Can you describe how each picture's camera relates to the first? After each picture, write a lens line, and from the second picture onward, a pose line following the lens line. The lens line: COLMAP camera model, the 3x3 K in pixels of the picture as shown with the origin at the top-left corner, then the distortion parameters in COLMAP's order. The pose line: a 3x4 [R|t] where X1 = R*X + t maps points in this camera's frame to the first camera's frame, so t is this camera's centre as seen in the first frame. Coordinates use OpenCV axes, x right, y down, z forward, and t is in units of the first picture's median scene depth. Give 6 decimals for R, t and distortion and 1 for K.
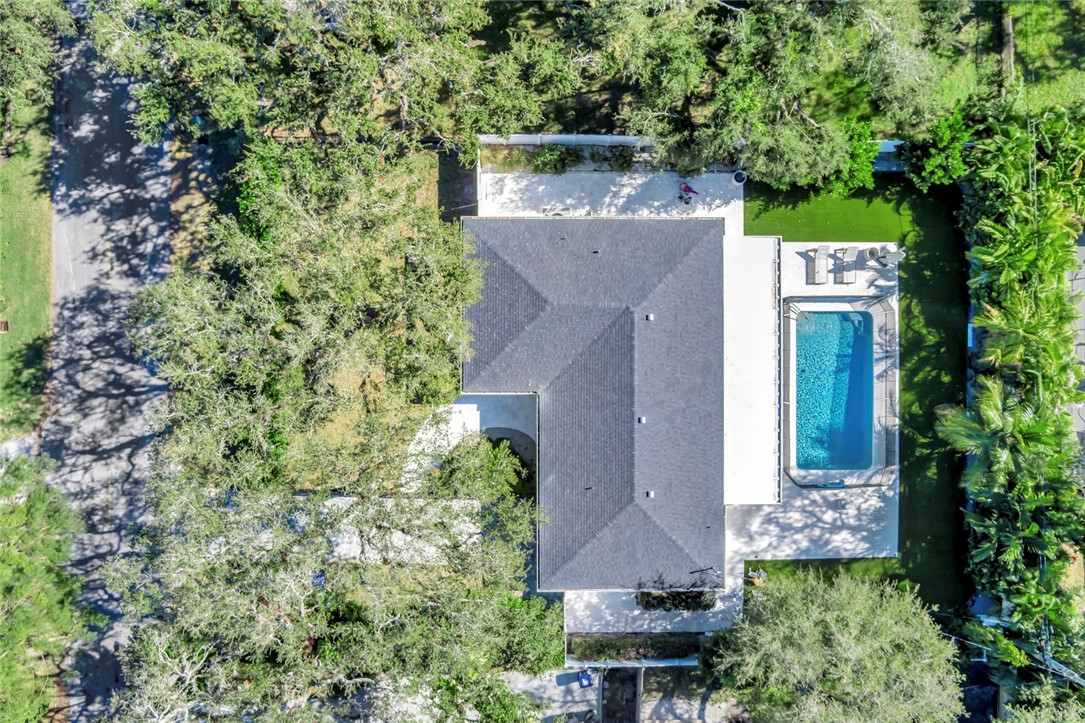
lens RADIAL K [[915.9, 0, 541.8], [0, 915.9, 350.7], [0, 0, 1]] dist [-0.054840, 0.038300]
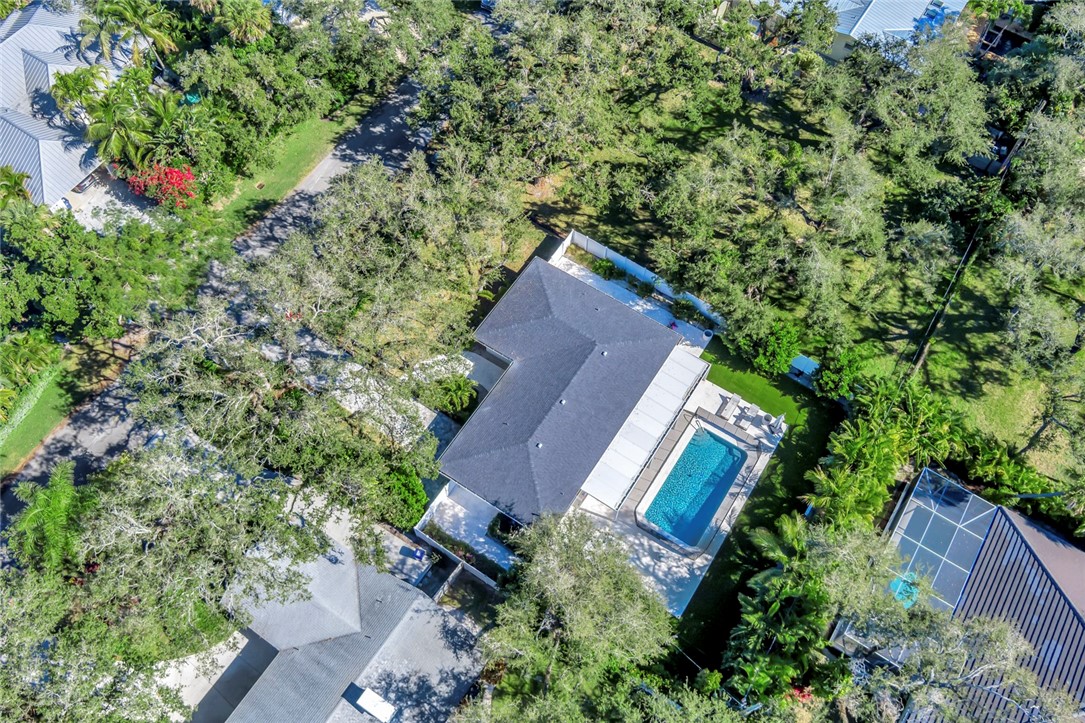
lens RADIAL K [[915.9, 0, 550.6], [0, 915.9, 358.2], [0, 0, 1]] dist [-0.054840, 0.038300]
pose [[0.839098, 0.477028, -0.261456, 0.407200], [-0.543941, 0.729962, -0.413865, 0.587964], [-0.006572, 0.489490, 0.871984, -0.267466]]
